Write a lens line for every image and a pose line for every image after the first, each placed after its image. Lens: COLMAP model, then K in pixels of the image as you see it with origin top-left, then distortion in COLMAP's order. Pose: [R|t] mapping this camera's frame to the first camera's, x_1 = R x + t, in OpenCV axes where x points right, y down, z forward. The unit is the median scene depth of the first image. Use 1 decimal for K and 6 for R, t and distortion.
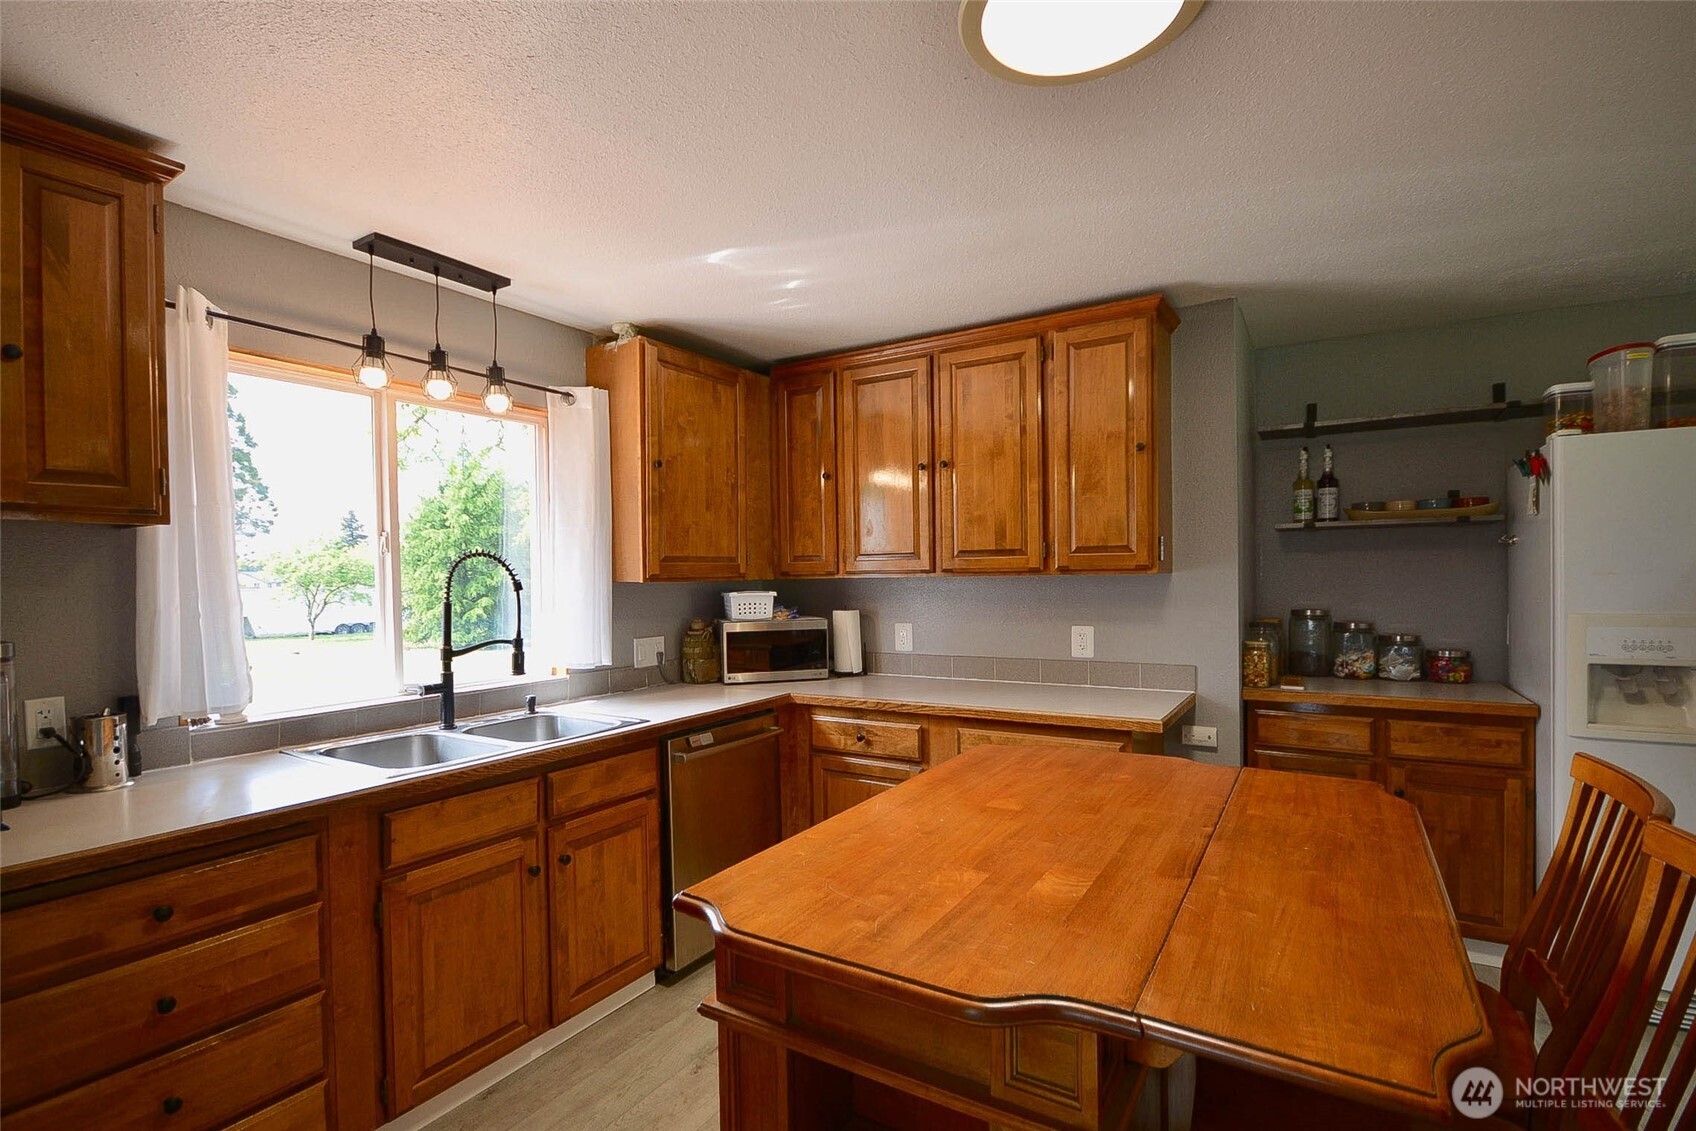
lens RADIAL K [[802.0, 0, 780.5], [0, 802.0, 588.8], [0, 0, 1]] dist [0.001532, -0.000551]
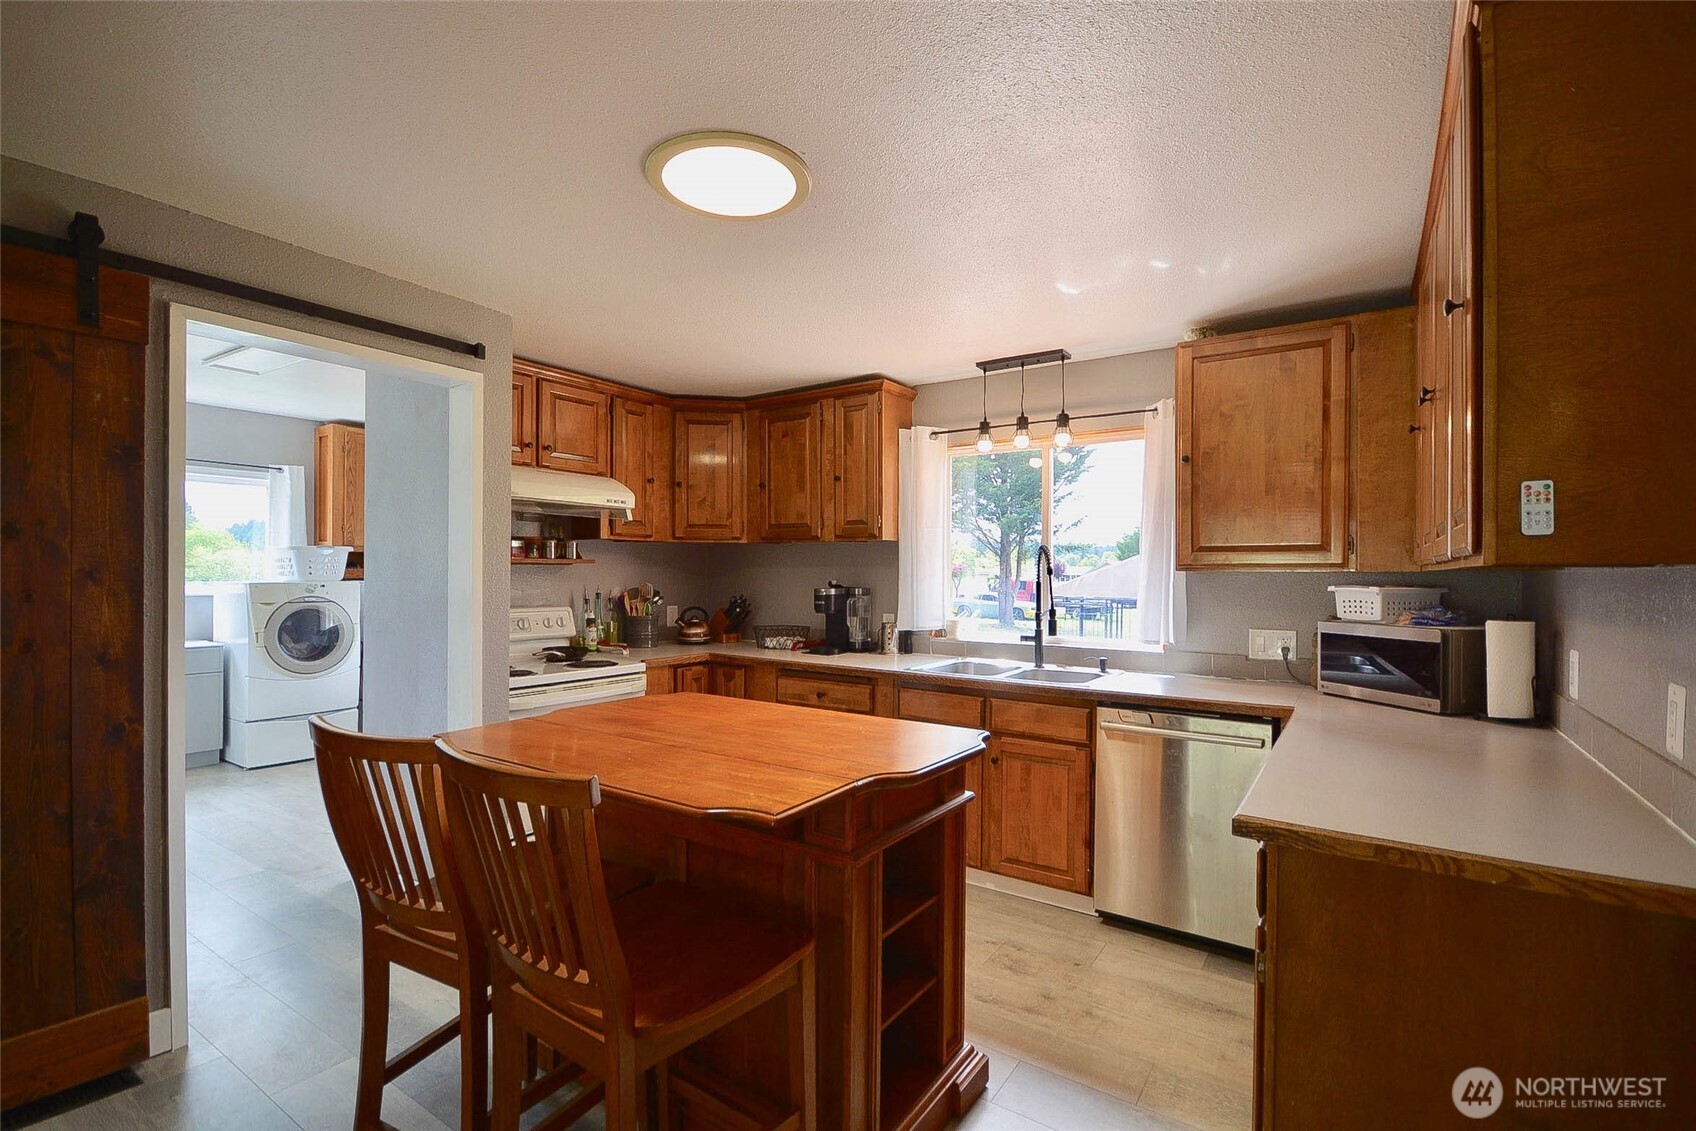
lens RADIAL K [[762.5, 0, 844.7], [0, 762.5, 571.2], [0, 0, 1]] dist [0.000706, -0.000731]
pose [[-0.010592, 0.014085, -0.999845, 0.846951], [-0.022380, 0.999647, 0.014319, -0.012833], [0.999693, 0.022528, -0.010273, 0.562591]]
